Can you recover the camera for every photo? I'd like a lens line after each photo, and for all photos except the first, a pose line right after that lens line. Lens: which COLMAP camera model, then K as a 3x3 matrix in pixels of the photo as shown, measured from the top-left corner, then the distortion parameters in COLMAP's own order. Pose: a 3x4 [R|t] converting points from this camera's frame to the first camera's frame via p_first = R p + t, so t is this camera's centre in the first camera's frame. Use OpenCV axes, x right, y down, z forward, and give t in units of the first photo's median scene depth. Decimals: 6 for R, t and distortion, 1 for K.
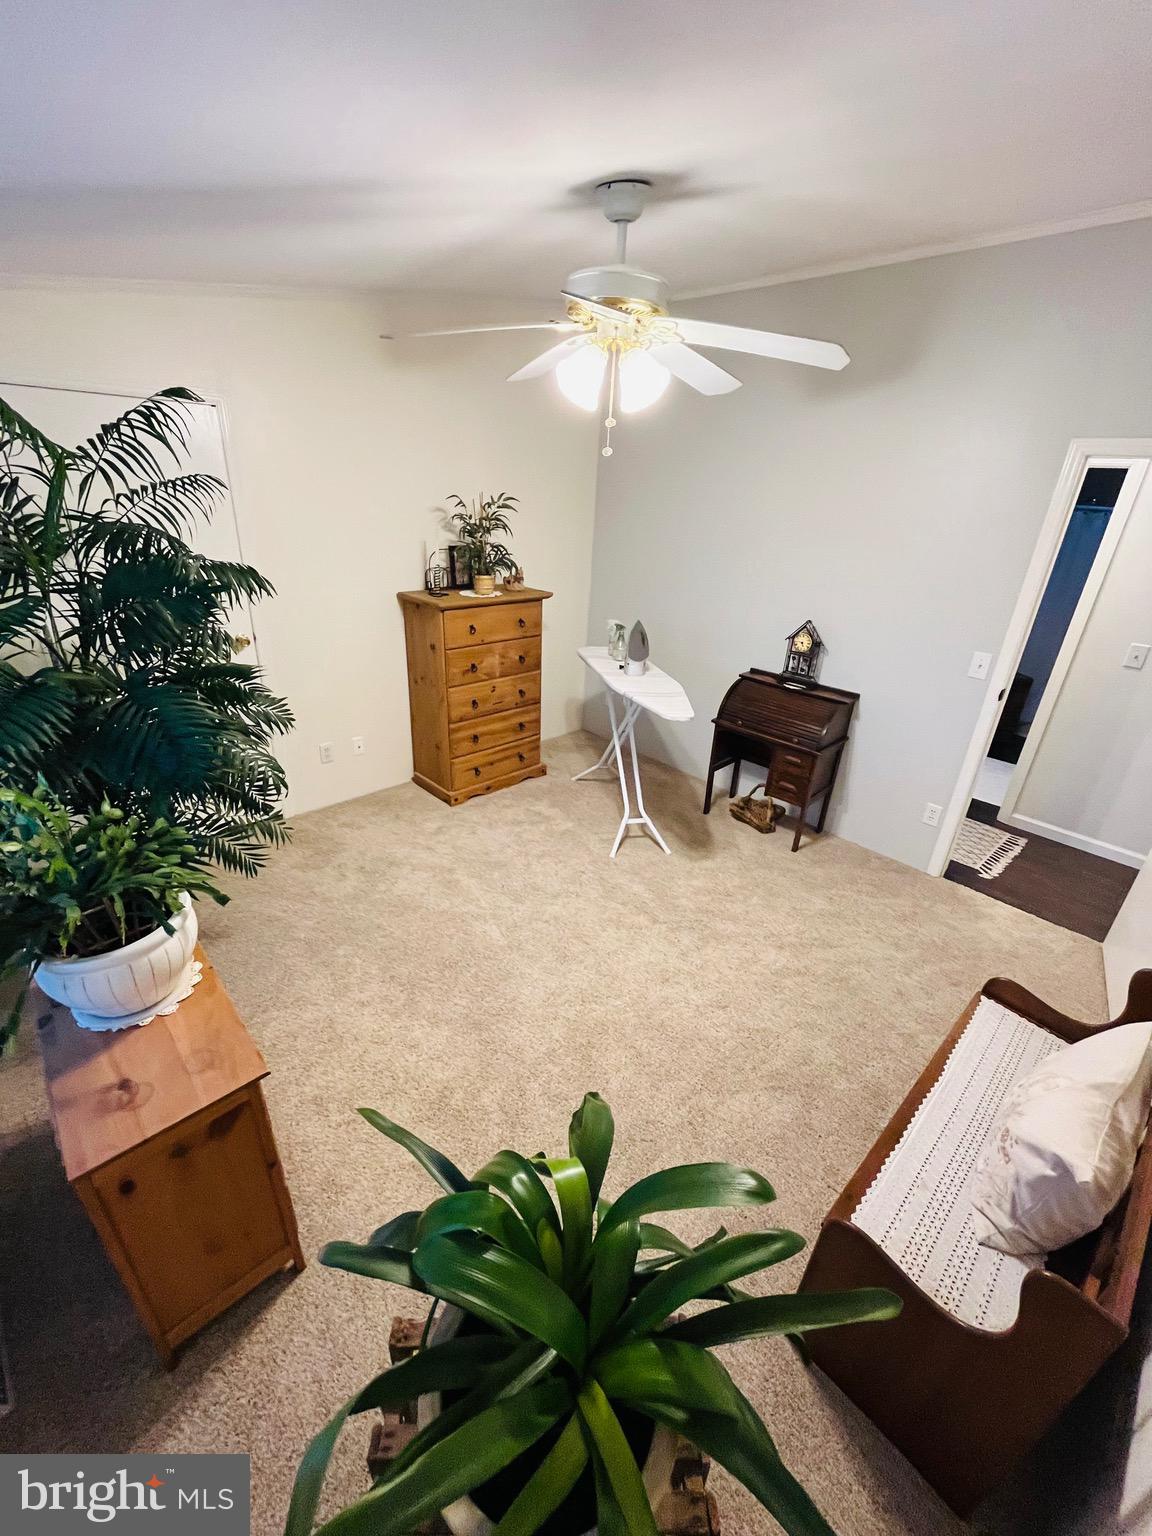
lens RADIAL K [[619.2, 0, 573.1], [0, 619.2, 773.3], [0, 0, 1]] dist [-0.004683, 0.000906]
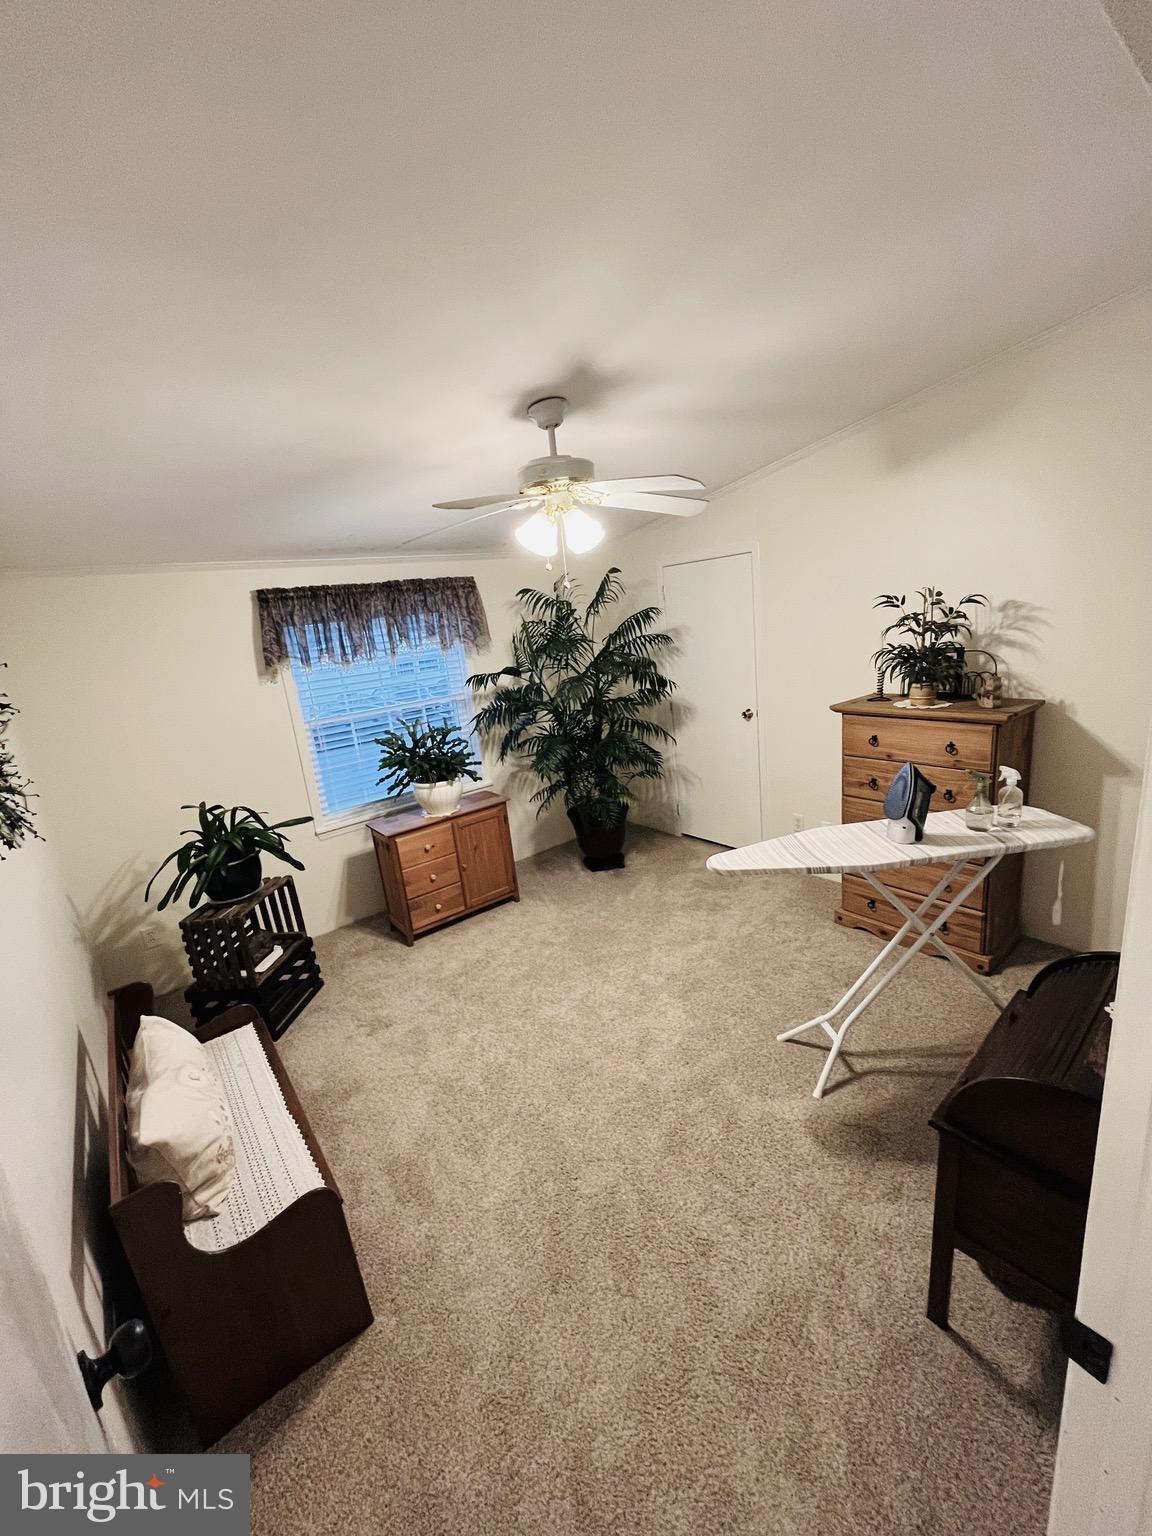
lens RADIAL K [[619.2, 0, 574.0], [0, 619.2, 768.1], [0, 0, 1]] dist [-0.004683, 0.000906]
pose [[-0.108959, 0.211677, -0.971247, 0.771575], [-0.331621, 0.913350, 0.236261, -0.272880], [0.937099, 0.347829, -0.029321, 0.665962]]
